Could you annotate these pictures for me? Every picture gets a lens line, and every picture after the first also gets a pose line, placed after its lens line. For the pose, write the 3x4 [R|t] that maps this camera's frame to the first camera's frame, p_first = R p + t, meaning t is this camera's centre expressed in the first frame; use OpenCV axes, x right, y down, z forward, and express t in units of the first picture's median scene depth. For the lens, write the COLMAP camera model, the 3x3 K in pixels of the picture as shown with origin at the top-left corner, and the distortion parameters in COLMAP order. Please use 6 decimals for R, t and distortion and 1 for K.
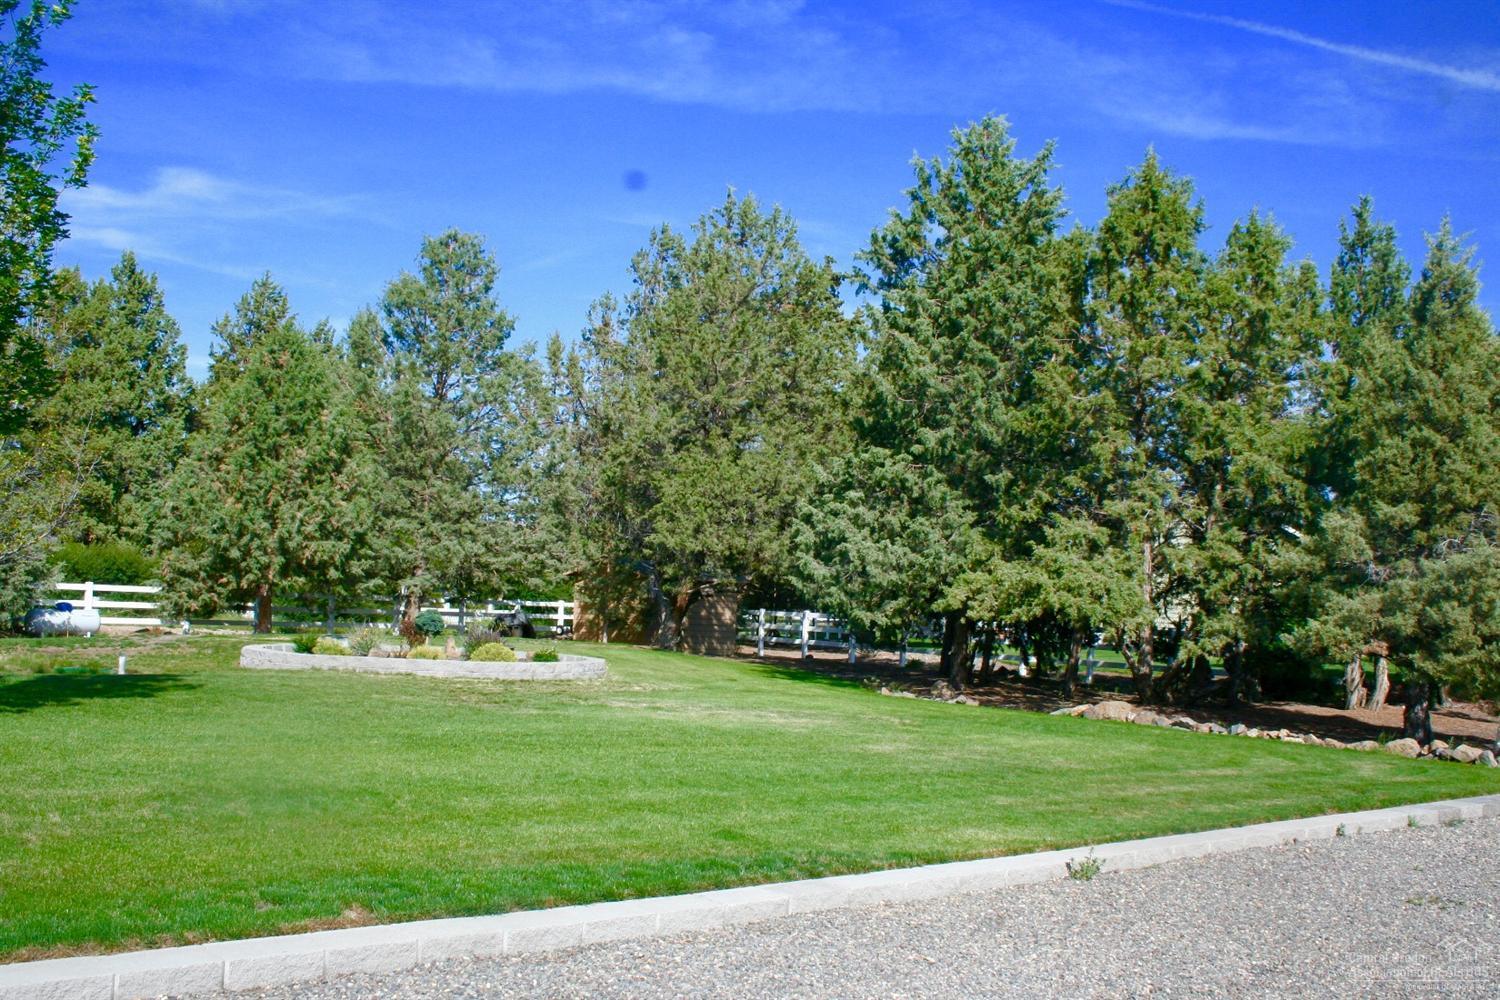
lens RADIAL K [[1451.2, 0, 750.0], [0, 1451.2, 500.0], [0, 0, 1]] dist [-0.064857, 0.005846]
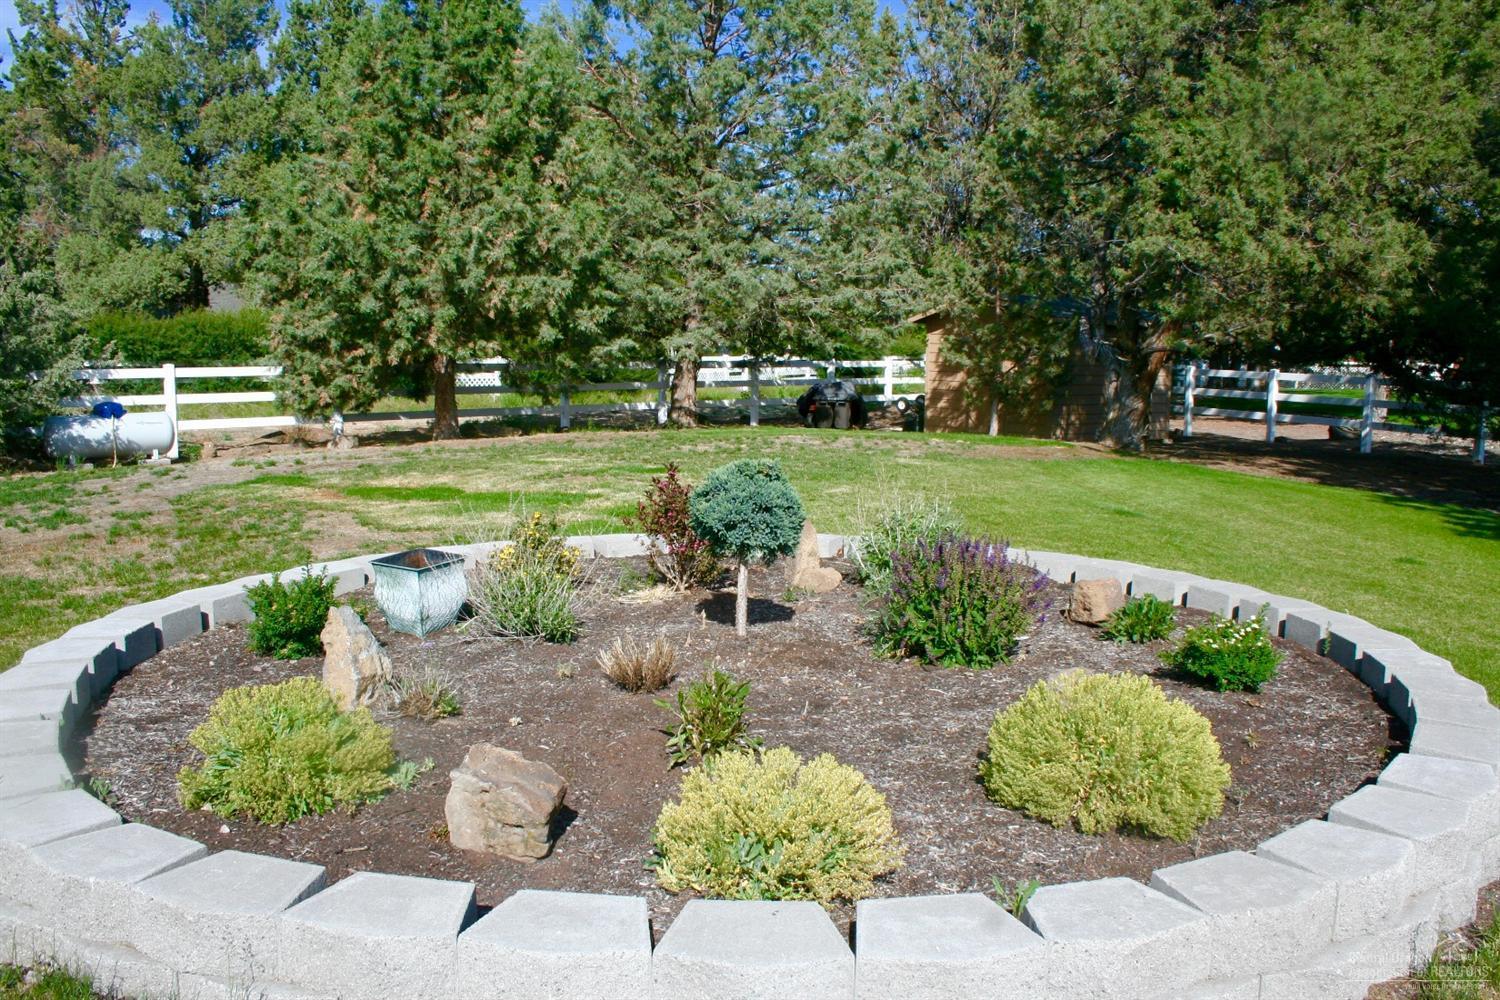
lens RADIAL K [[1297.8, 0, 750.0], [0, 1297.8, 500.0], [0, 0, 1]] dist [-0.216114, 0.230421]
pose [[0.983173, -0.007520, -0.182524, -0.115092], [0.041496, 0.982227, 0.183055, 0.026007], [0.177903, -0.187549, 0.966010, 0.503115]]
